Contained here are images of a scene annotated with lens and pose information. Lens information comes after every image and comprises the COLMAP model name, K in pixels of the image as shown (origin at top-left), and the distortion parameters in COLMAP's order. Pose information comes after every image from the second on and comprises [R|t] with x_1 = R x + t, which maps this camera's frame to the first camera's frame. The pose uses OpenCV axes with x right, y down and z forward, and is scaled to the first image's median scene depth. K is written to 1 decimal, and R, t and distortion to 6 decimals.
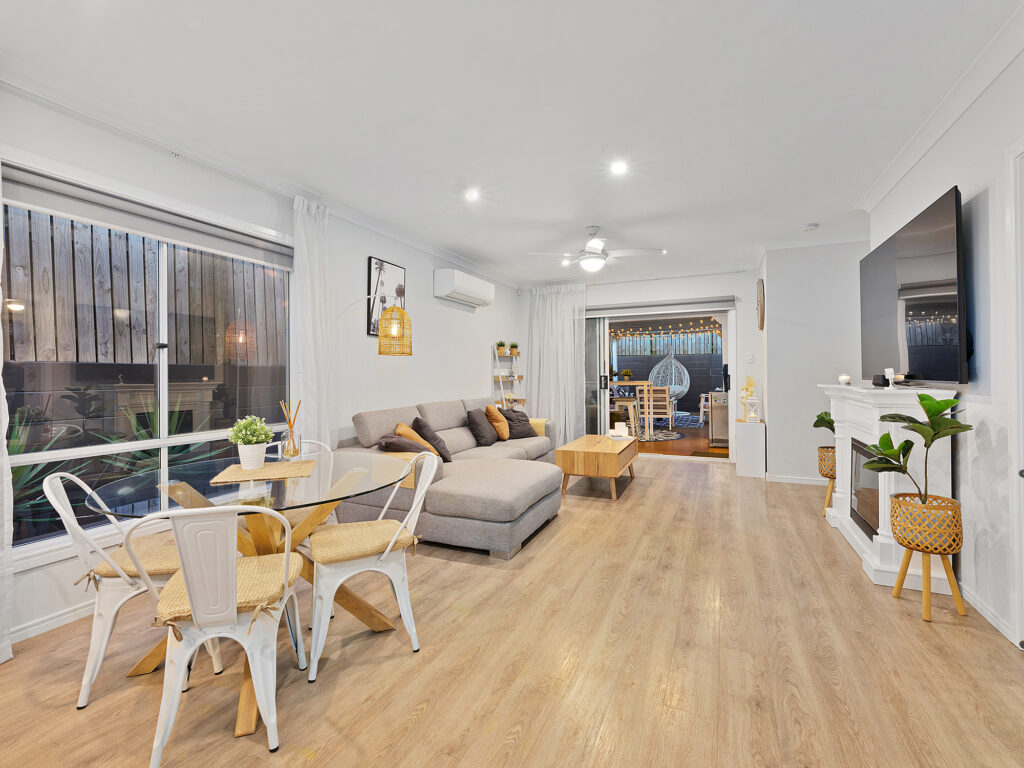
lens RADIAL K [[470.6, 0, 505.5], [0, 470.6, 368.2], [0, 0, 1]] dist [0.000514, 0.000303]
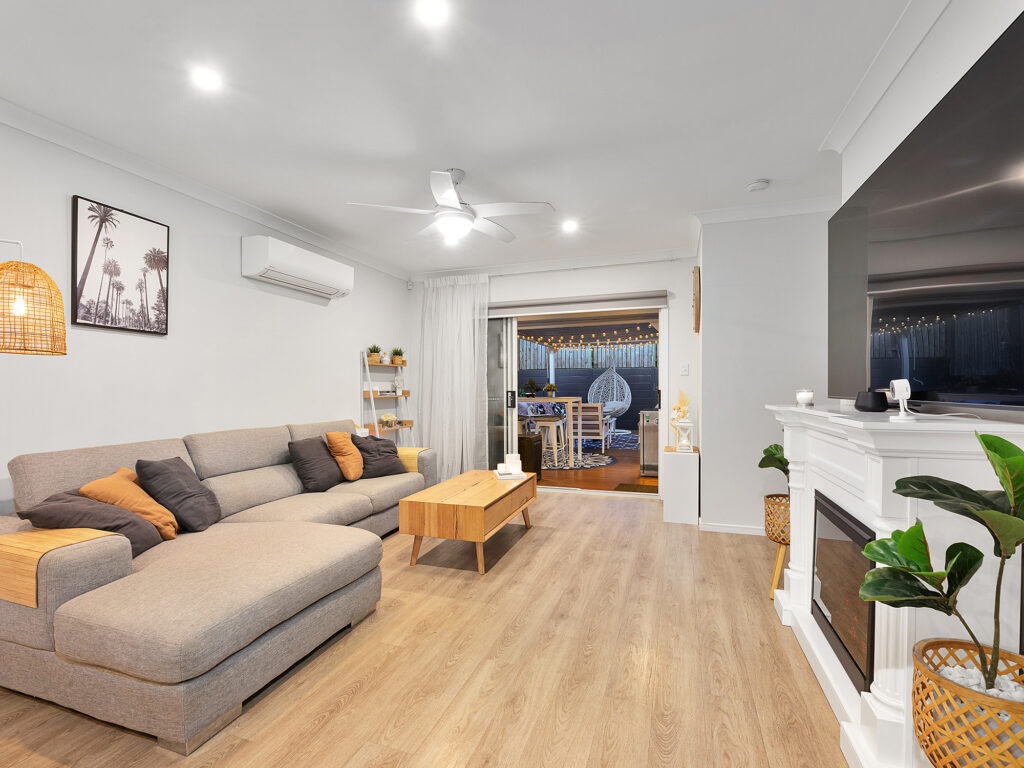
lens RADIAL K [[470.6, 0, 510.5], [0, 470.6, 394.1], [0, 0, 1]] dist [0.000514, 0.000303]
pose [[0.995685, 0.000744, 0.092794, 0.205591], [-0.003030, 0.999695, 0.024503, 0.002853], [-0.092748, -0.024678, 0.995384, 0.315898]]
